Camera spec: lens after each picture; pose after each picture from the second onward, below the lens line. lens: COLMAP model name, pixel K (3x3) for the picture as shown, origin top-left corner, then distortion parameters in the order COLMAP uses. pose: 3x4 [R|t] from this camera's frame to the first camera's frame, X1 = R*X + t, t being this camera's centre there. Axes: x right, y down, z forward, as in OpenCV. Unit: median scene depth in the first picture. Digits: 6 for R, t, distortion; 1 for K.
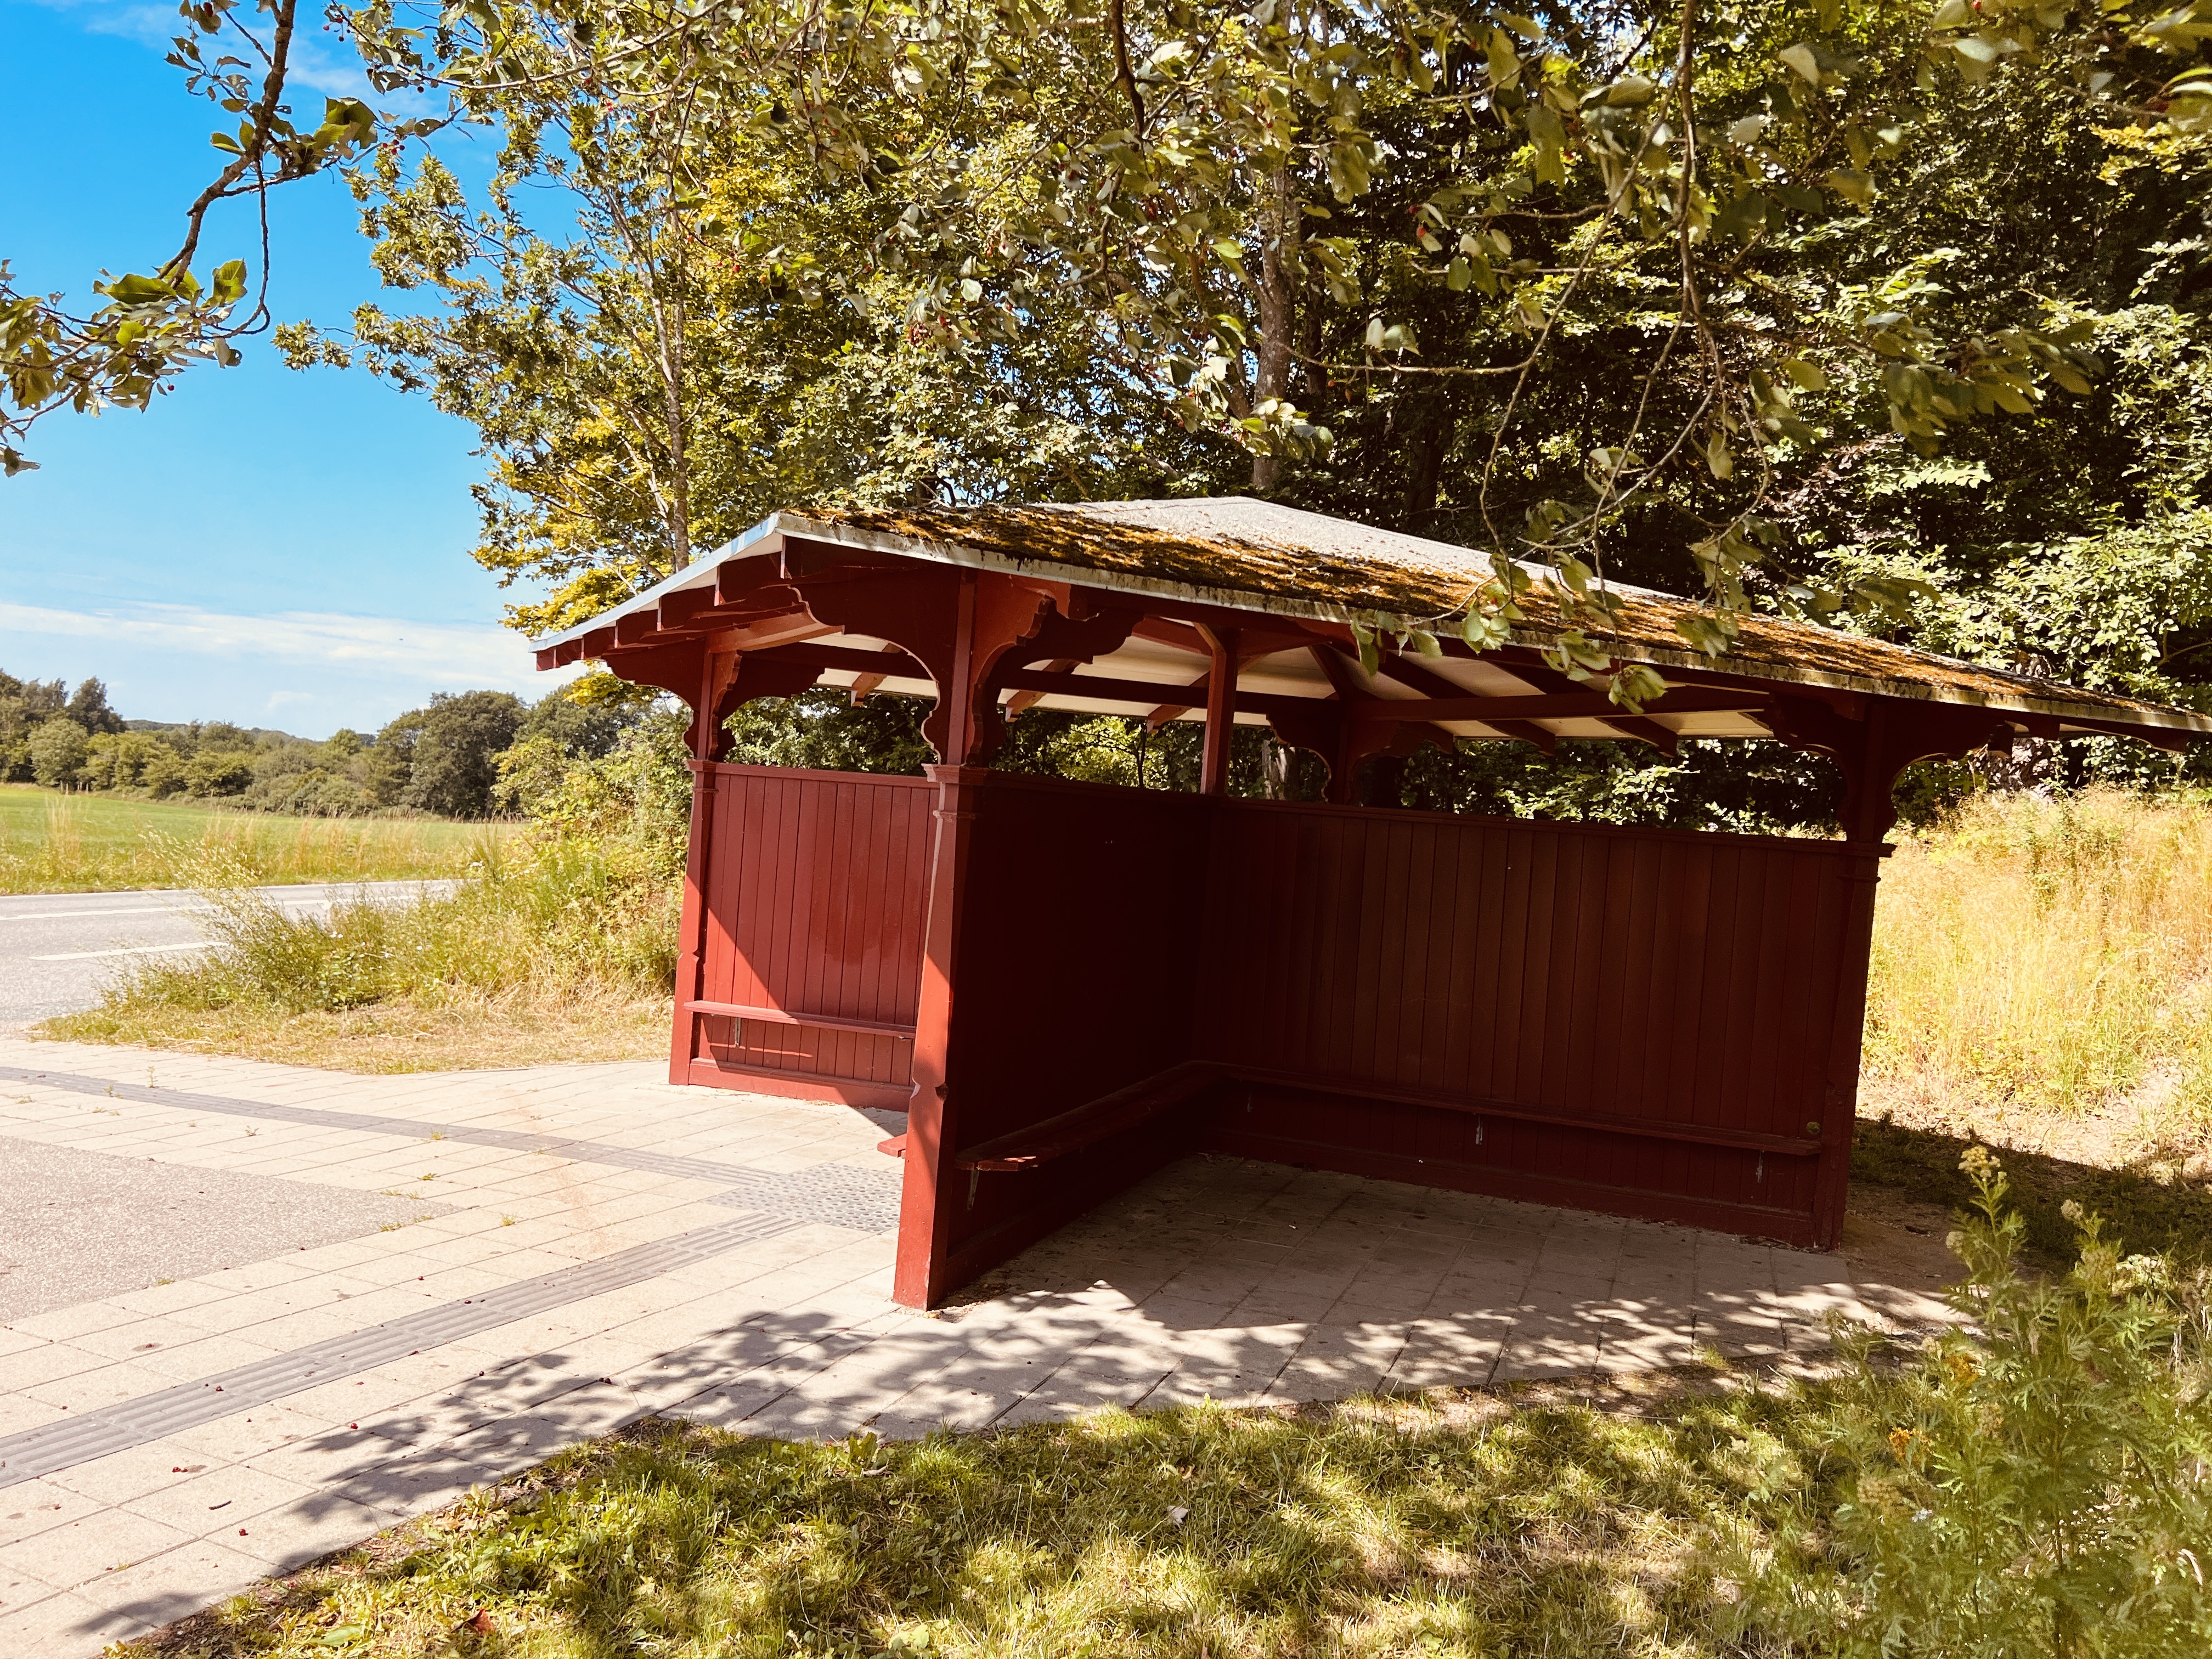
lens RADIAL K [[1663.4, 0, 1106.0], [0, 1663.4, 829.5], [0, 0, 1]] dist [0.012963, 0.003747]
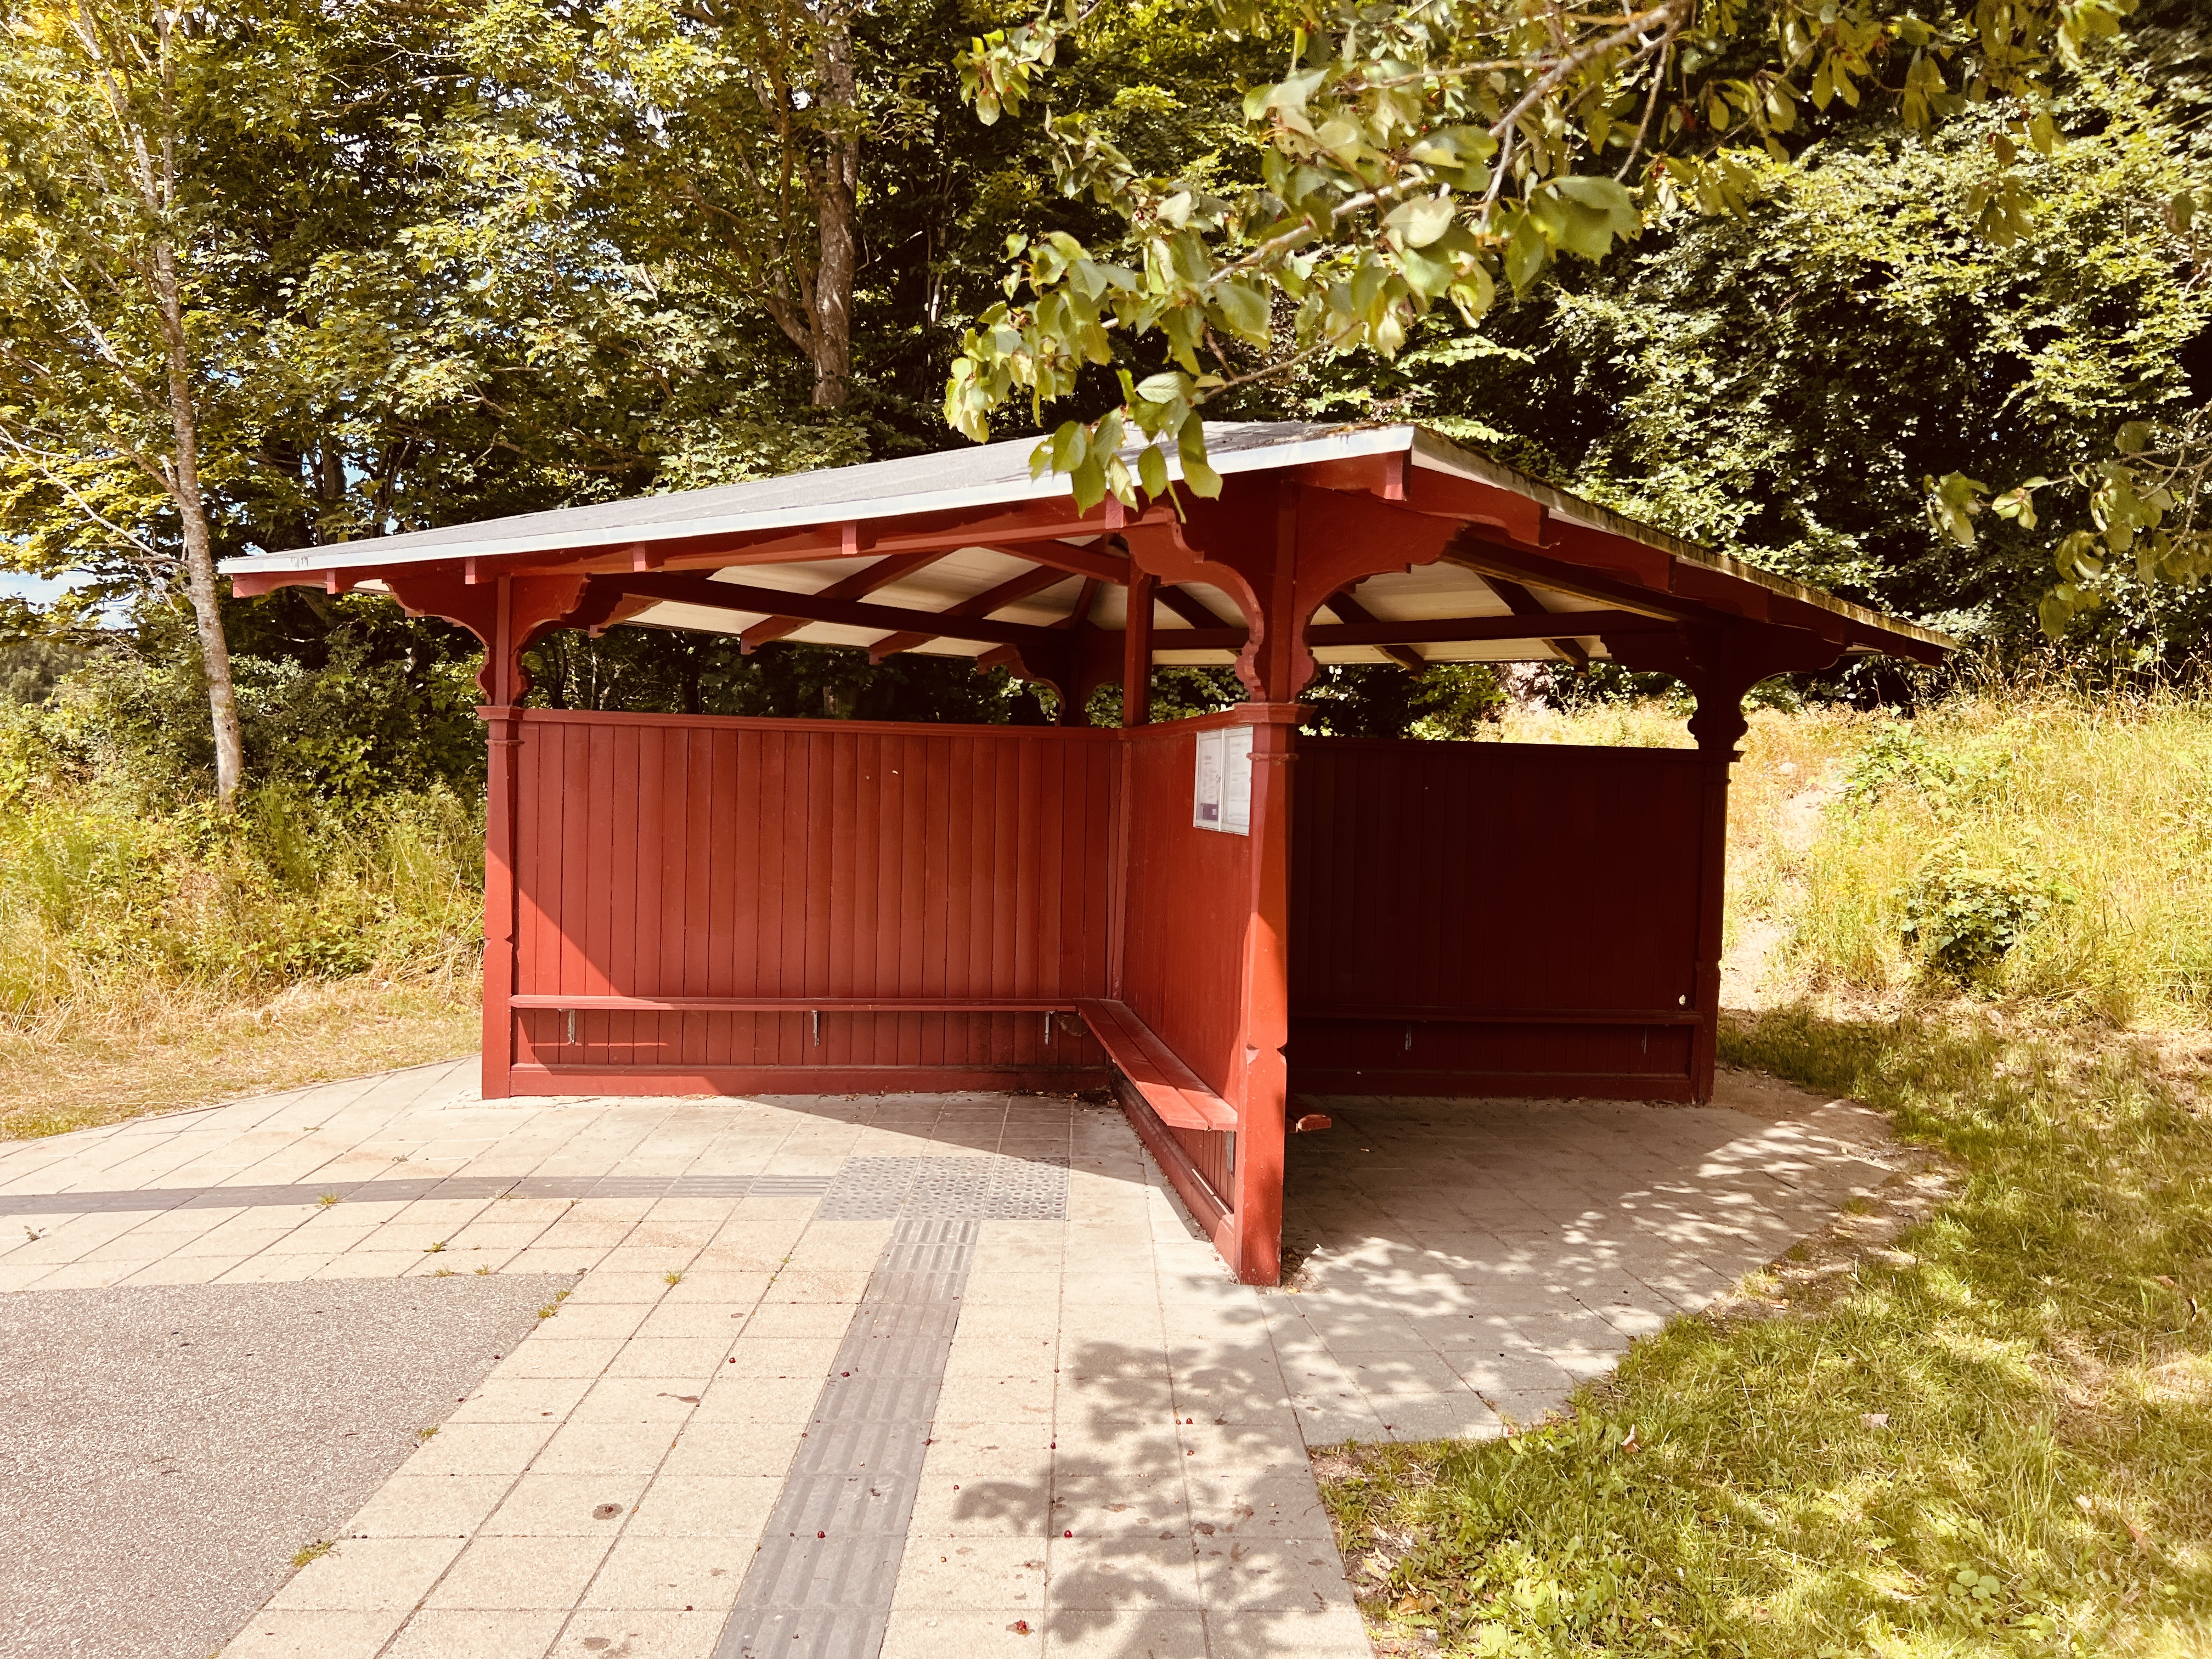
lens RADIAL K [[1648.8, 0, 1106.0], [0, 1648.8, 829.5], [0, 0, 1]] dist [0.004396, 0.002712]
pose [[0.886515, -0.061302, 0.458622, -0.442941], [0.036145, 0.997331, 0.063440, -0.031195], [-0.461287, -0.039664, 0.886364, 0.138084]]
